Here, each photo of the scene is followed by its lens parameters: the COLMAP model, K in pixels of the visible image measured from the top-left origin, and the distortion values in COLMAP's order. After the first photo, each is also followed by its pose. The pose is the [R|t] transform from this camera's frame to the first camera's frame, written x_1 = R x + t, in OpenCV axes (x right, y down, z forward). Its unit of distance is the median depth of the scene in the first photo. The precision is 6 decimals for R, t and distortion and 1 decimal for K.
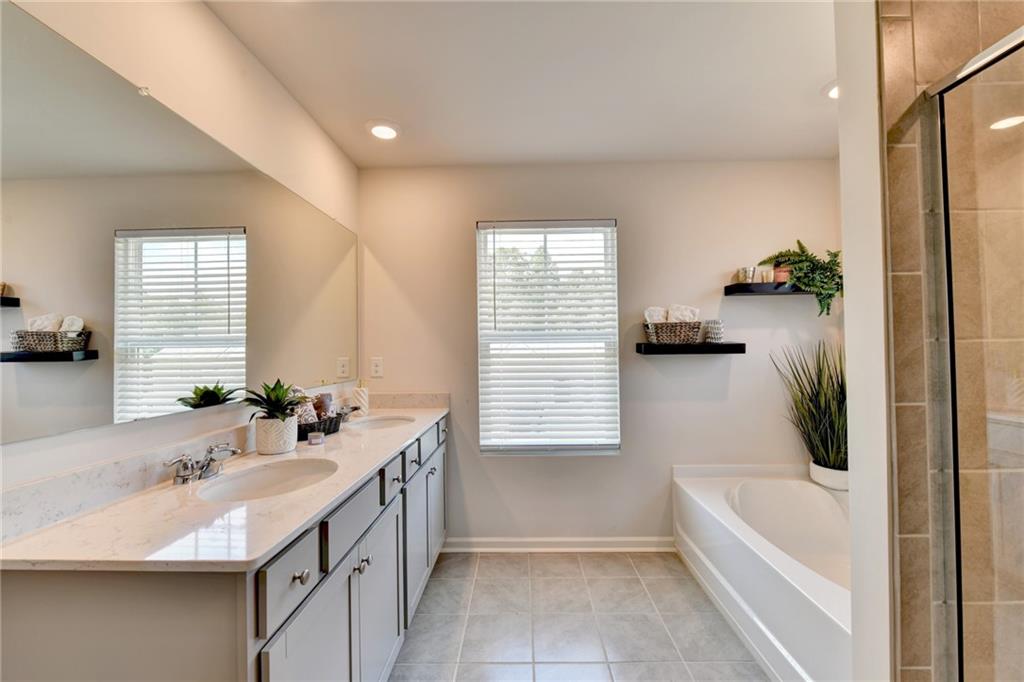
lens RADIAL K [[406.9, 0, 516.7], [0, 406.9, 341.4], [0, 0, 1]] dist [-0.008543, 0.000020]
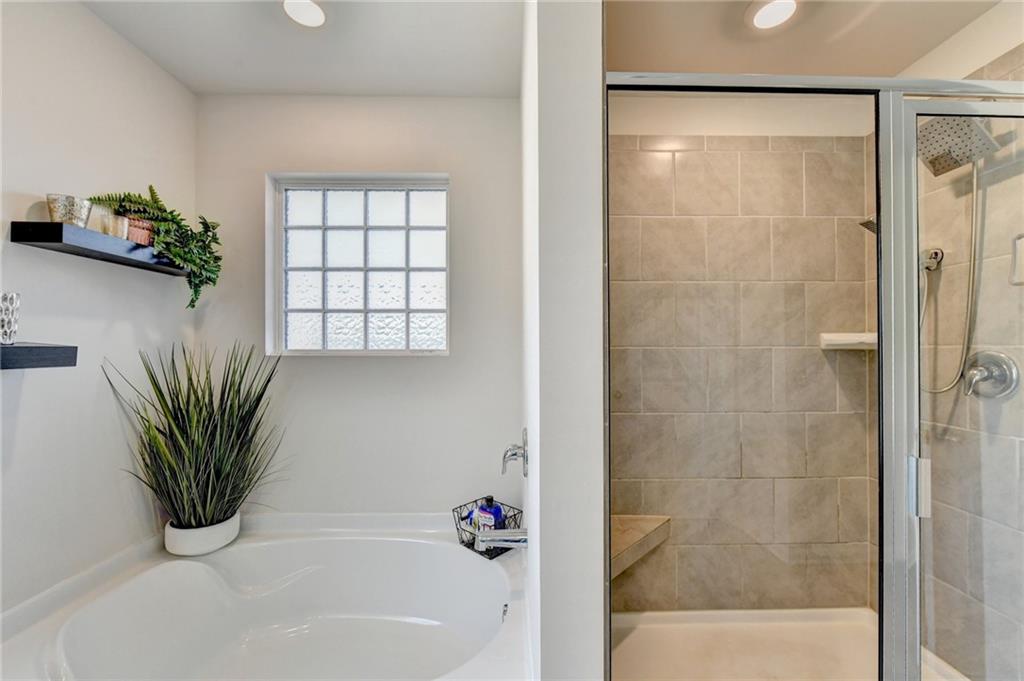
lens RADIAL K [[411.2, 0, 514.5], [0, 411.2, 346.7], [0, 0, 1]] dist [-0.008228, -0.000230]
pose [[-0.028617, 0.017004, 0.999446, 0.043822], [-0.015221, 0.999732, -0.017445, 0.005992], [-0.999475, -0.015712, -0.028350, 0.467512]]
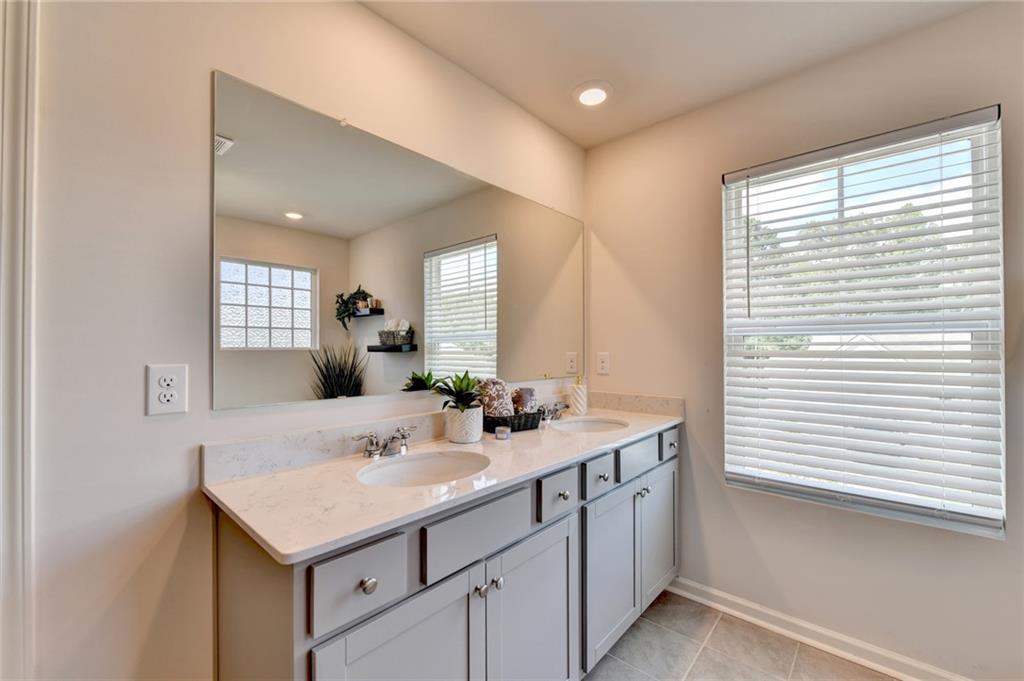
lens RADIAL K [[411.2, 0, 514.5], [0, 411.2, 346.7], [0, 0, 1]] dist [-0.008228, -0.000230]
pose [[0.760697, 0.006566, -0.649074, 0.114033], [0.005102, 0.999857, 0.016095, 0.010616], [0.649087, -0.015555, 0.760555, 0.185679]]
